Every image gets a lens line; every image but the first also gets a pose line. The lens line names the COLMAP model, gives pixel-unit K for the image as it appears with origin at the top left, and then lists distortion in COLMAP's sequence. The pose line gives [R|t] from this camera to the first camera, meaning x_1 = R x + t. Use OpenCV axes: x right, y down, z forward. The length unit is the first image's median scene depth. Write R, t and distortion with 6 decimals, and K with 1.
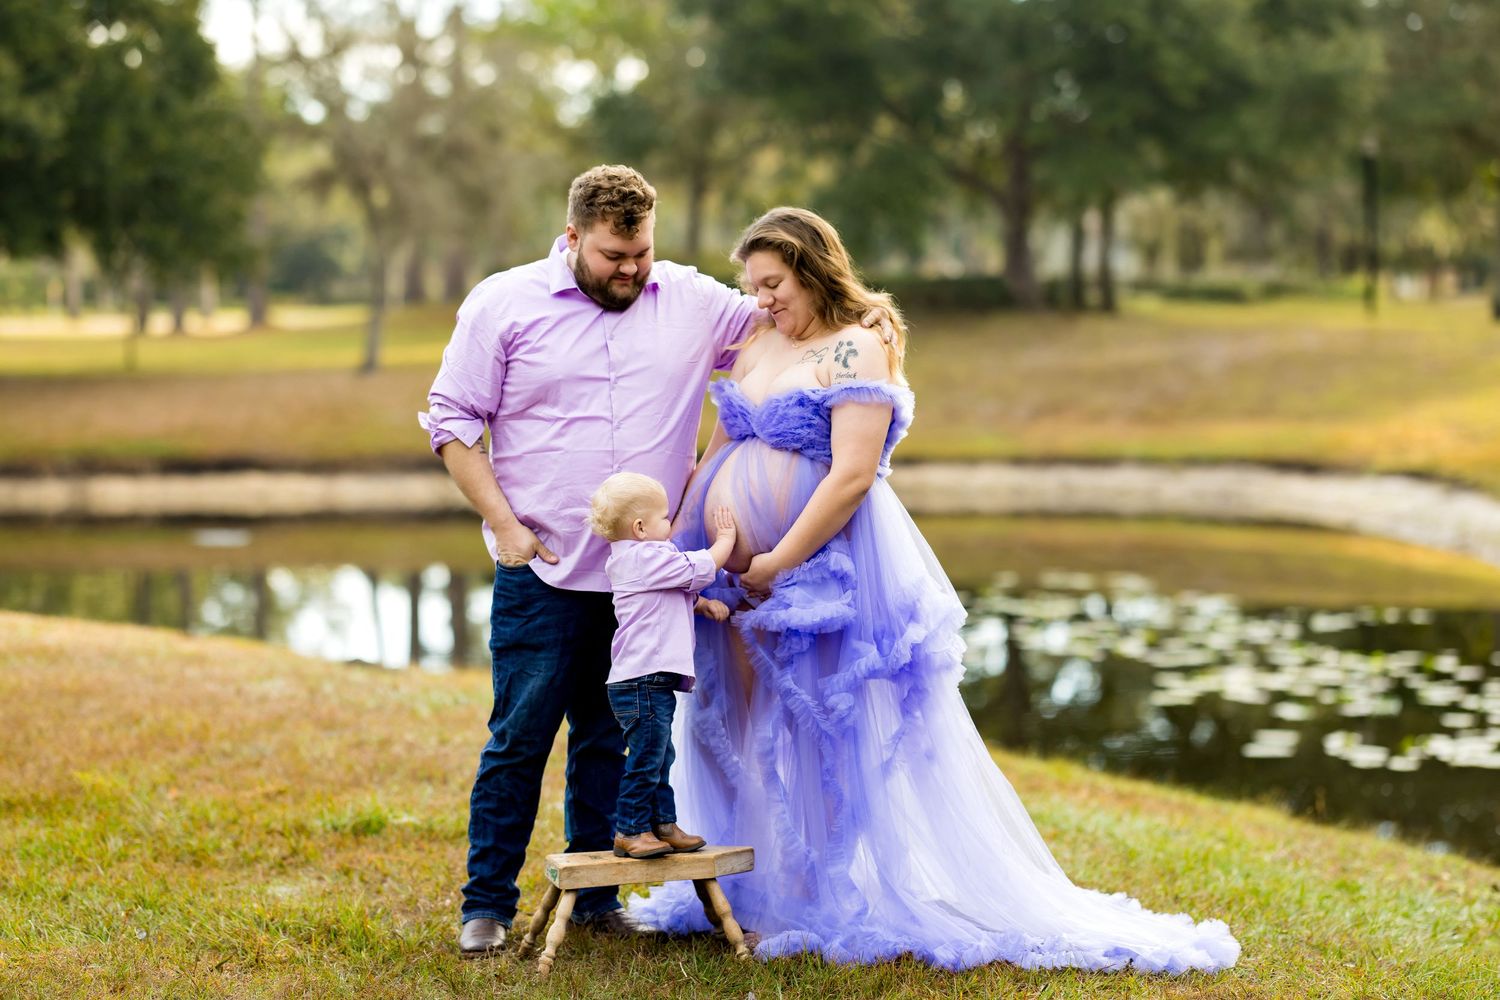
lens RADIAL K [[3699.9, 0, 750.0], [0, 3699.9, 500.0], [0, 0, 1]] dist [-0.033877, -0.399026]
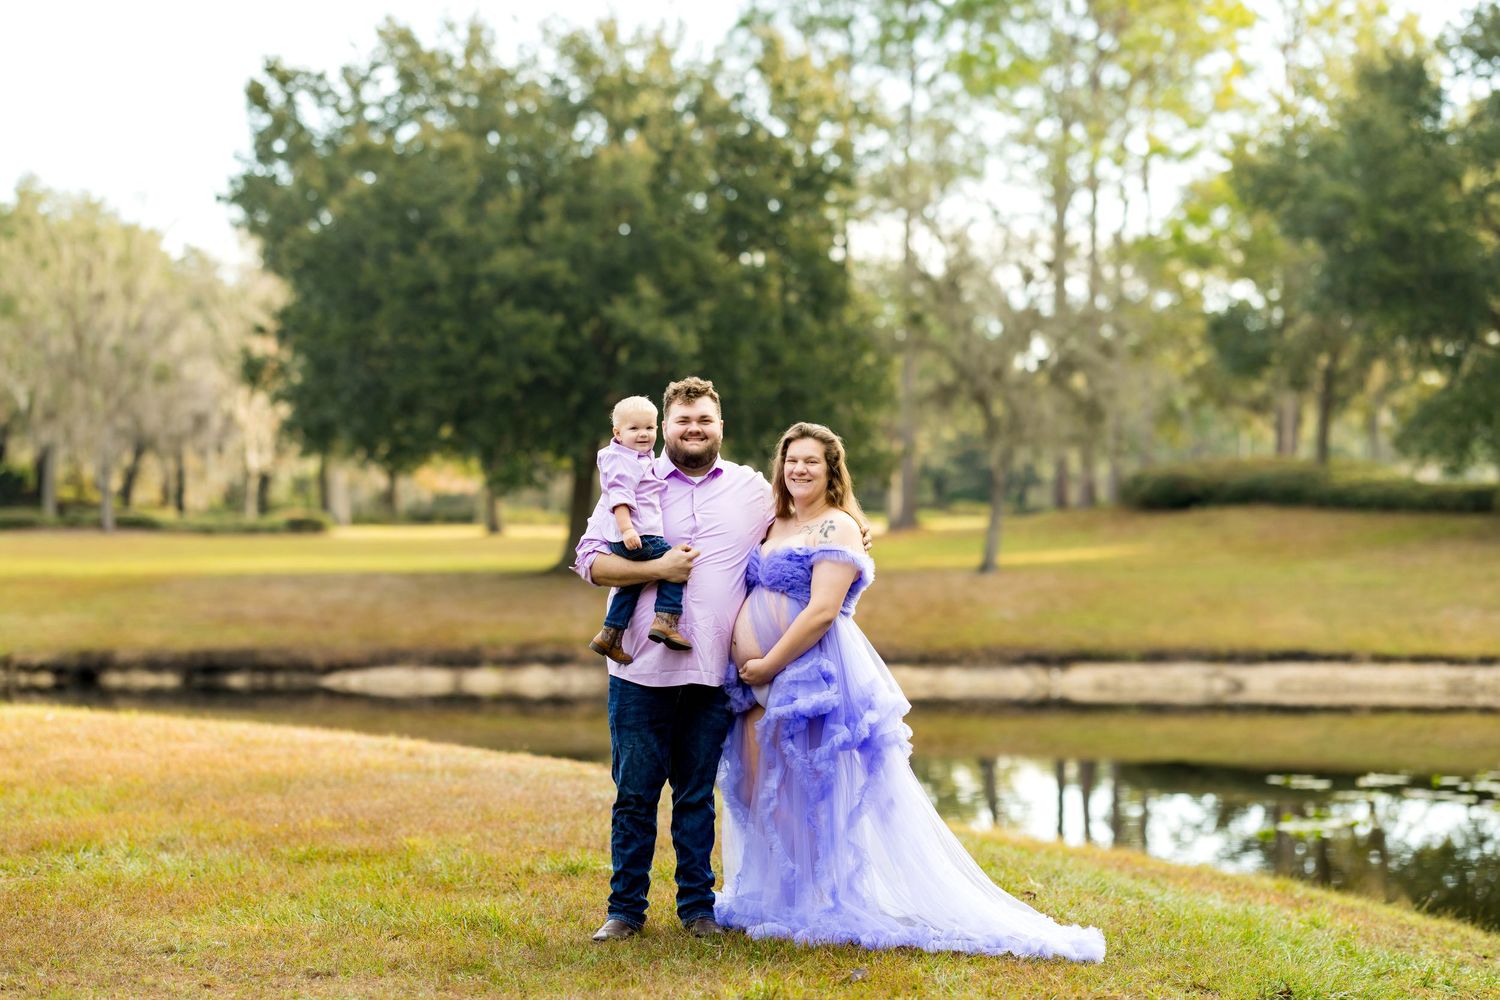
lens RADIAL K [[3713.7, 0, 750.0], [0, 3713.7, 500.0], [0, 0, 1]] dist [1.531185, -36.764966]
pose [[0.979803, 0.005059, -0.199903, 0.242830], [-0.016289, 0.998377, -0.054572, 0.025746], [0.199303, 0.056726, 0.978295, -0.385400]]
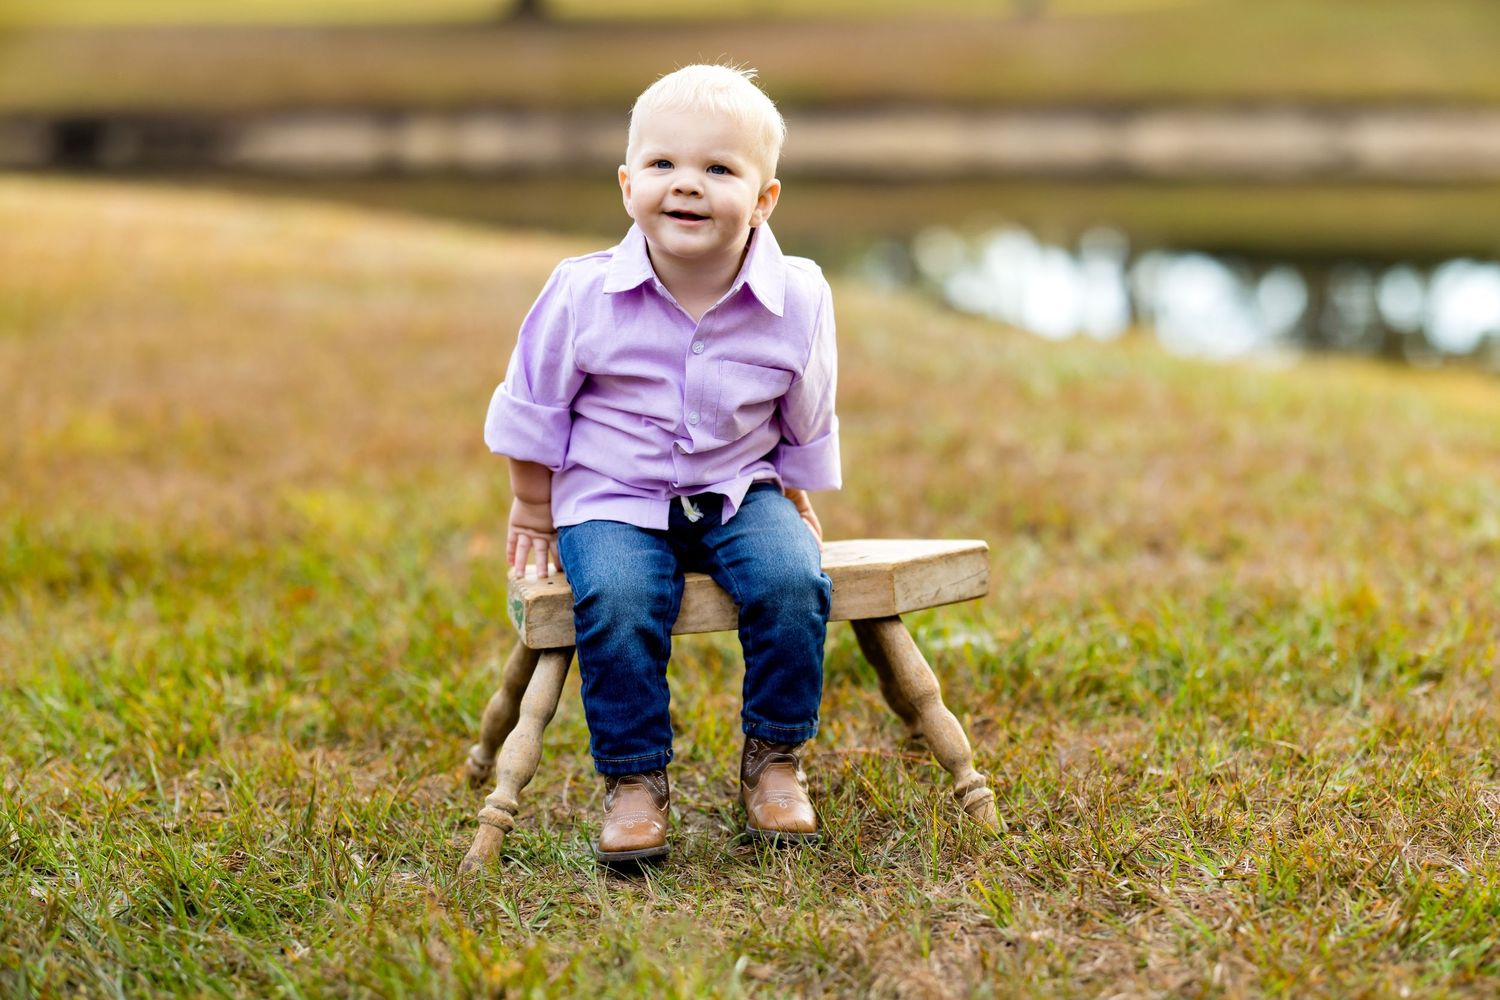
lens RADIAL K [[3735.5, 0, 750.0], [0, 3735.5, 500.0], [0, 0, 1]] dist [-0.041104, -0.005648]
pose [[0.983833, 0.029761, -0.176601, -0.042936], [-0.014499, 0.996095, 0.087090, 0.034533], [0.178503, -0.083122, 0.980422, 0.583918]]
